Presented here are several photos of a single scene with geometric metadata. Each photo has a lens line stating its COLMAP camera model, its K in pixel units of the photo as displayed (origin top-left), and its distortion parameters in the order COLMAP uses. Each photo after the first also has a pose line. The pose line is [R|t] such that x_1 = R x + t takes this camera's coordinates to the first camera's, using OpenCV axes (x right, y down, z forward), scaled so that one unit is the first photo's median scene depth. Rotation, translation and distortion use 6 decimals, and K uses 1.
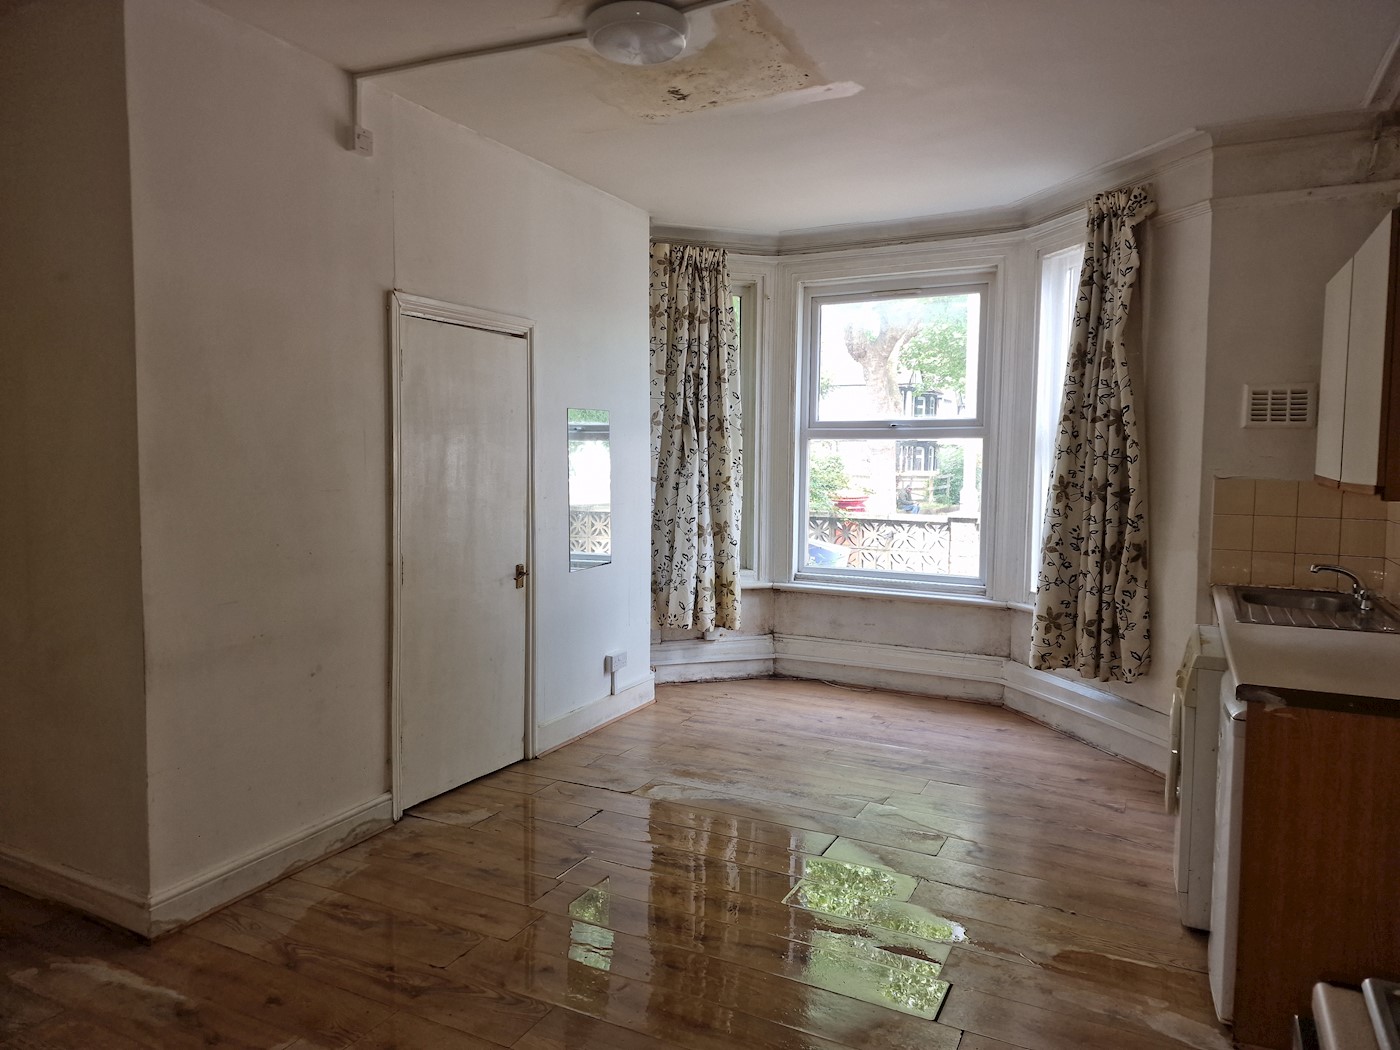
lens RADIAL K [[939.0, 0, 692.4], [0, 939.0, 515.4], [0, 0, 1]] dist [0.071504, -0.050206]
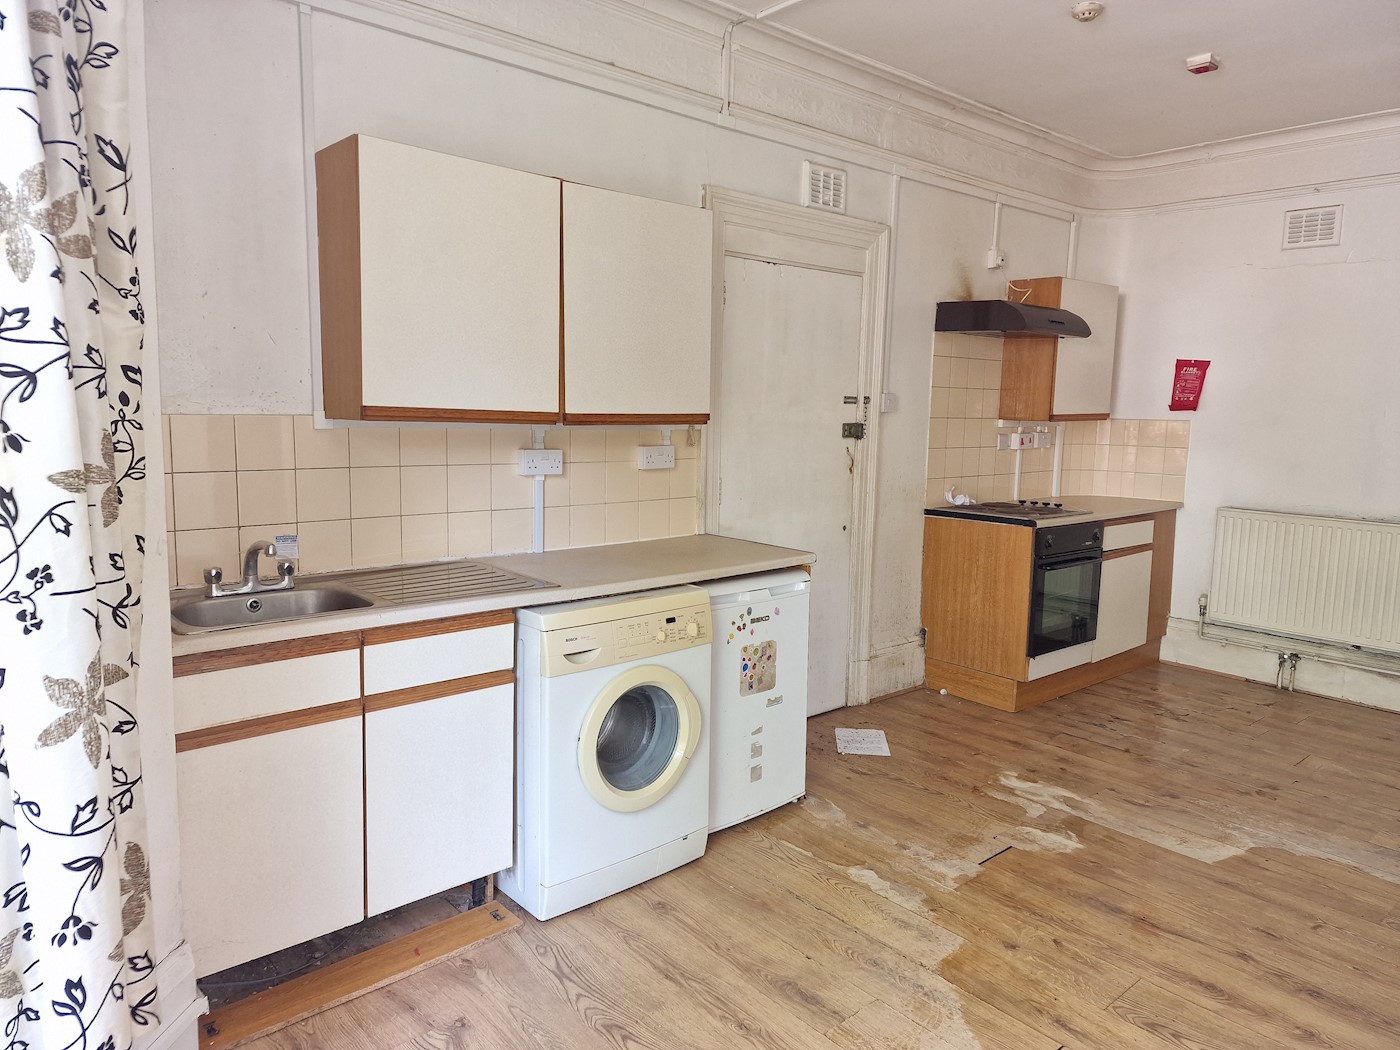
lens RADIAL K [[939.0, 0, 699.9], [0, 939.0, 521.5], [0, 0, 1]] dist [0.071504, -0.050206]
pose [[-0.932577, -0.073572, 0.353394, 0.123711], [-0.005797, 0.981935, 0.189128, -0.071598], [-0.360924, 0.174328, -0.916157, 1.223512]]
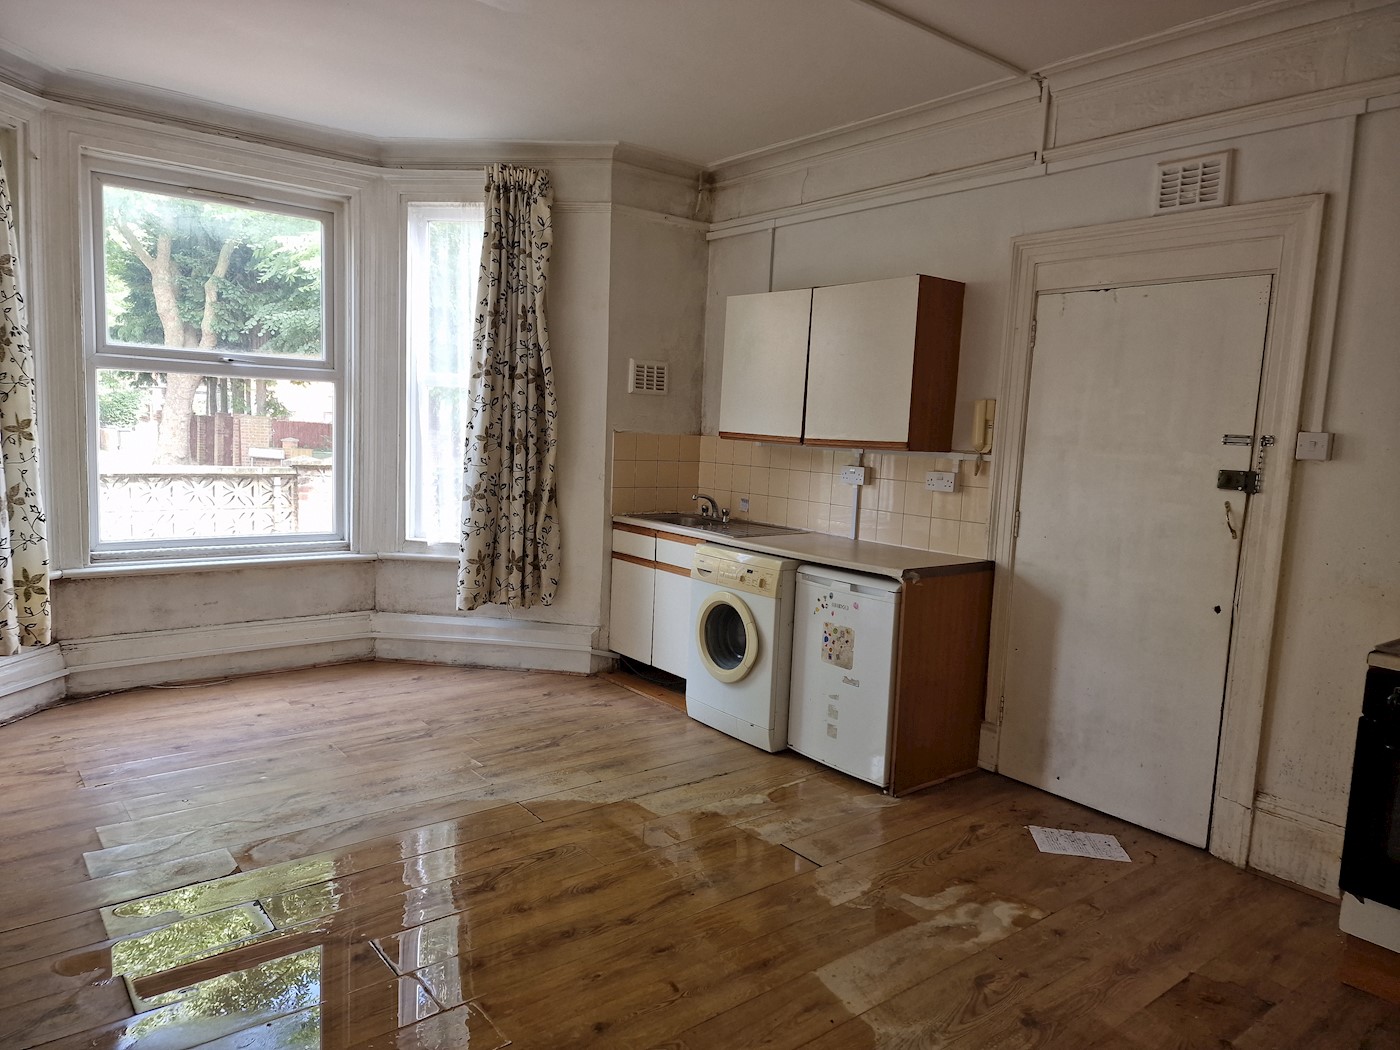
lens RADIAL K [[939.0, 0, 705.2], [0, 939.0, 535.8], [0, 0, 1]] dist [0.071504, -0.050206]
pose [[0.402925, -0.103361, 0.909378, -0.503268], [0.022618, 0.994424, 0.103006, -0.024652], [-0.914953, -0.020936, 0.403016, 0.350183]]
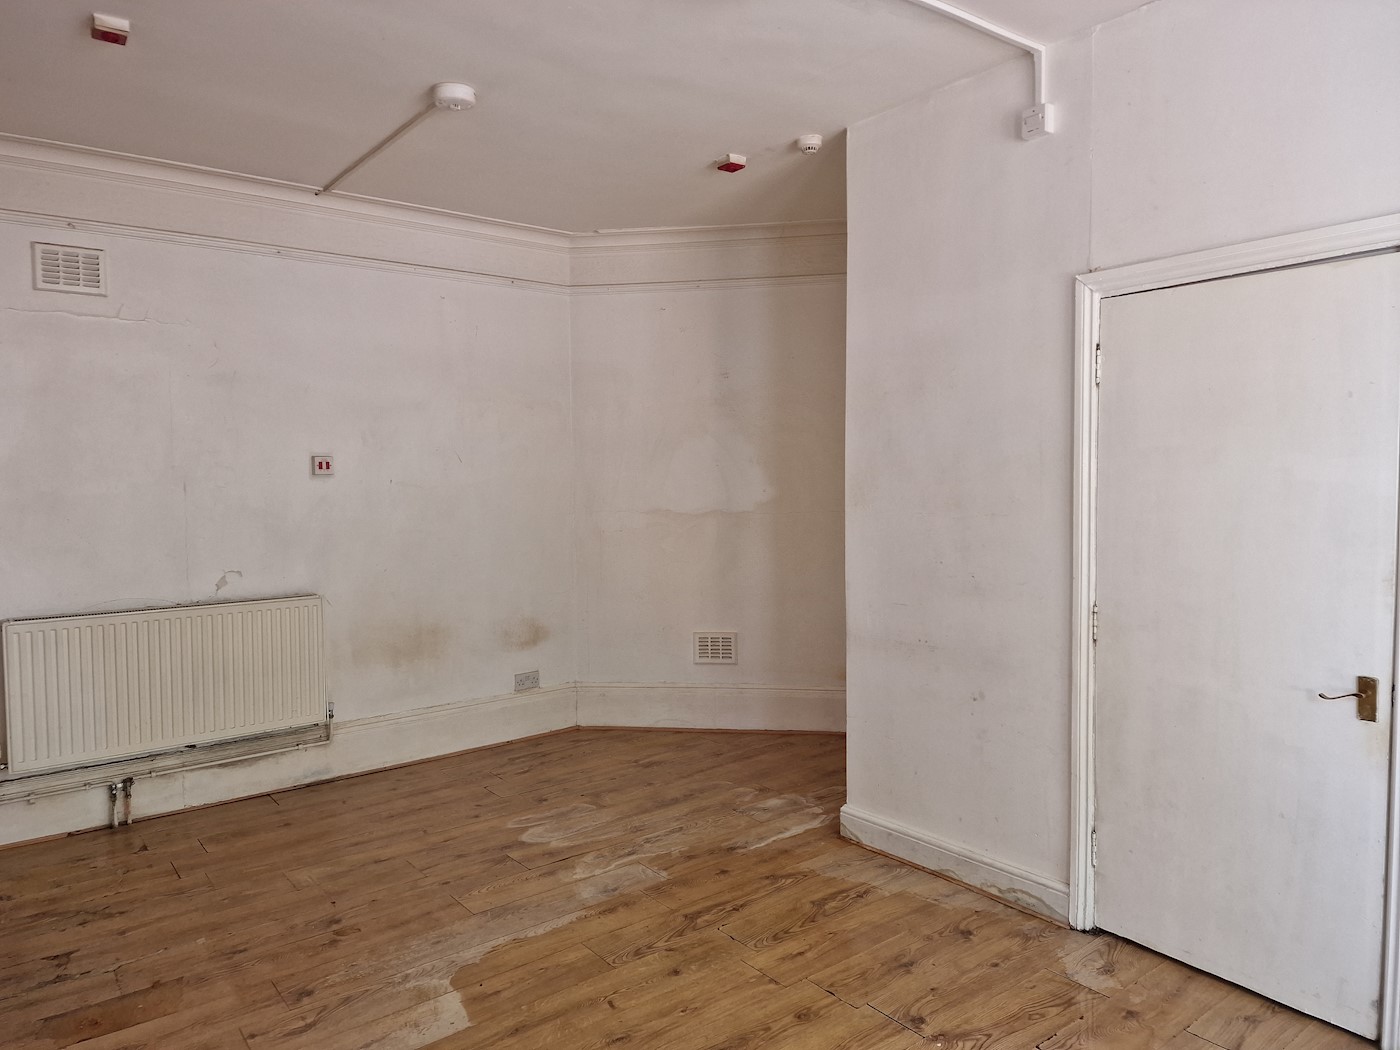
lens RADIAL K [[939.0, 0, 694.3], [0, 939.0, 524.9], [0, 0, 1]] dist [0.071504, -0.050206]
pose [[-0.418354, 0.046361, -0.907100, 0.457254], [-0.049040, 0.996087, 0.073526, -0.053767], [0.906959, 0.075244, -0.414444, 0.848638]]
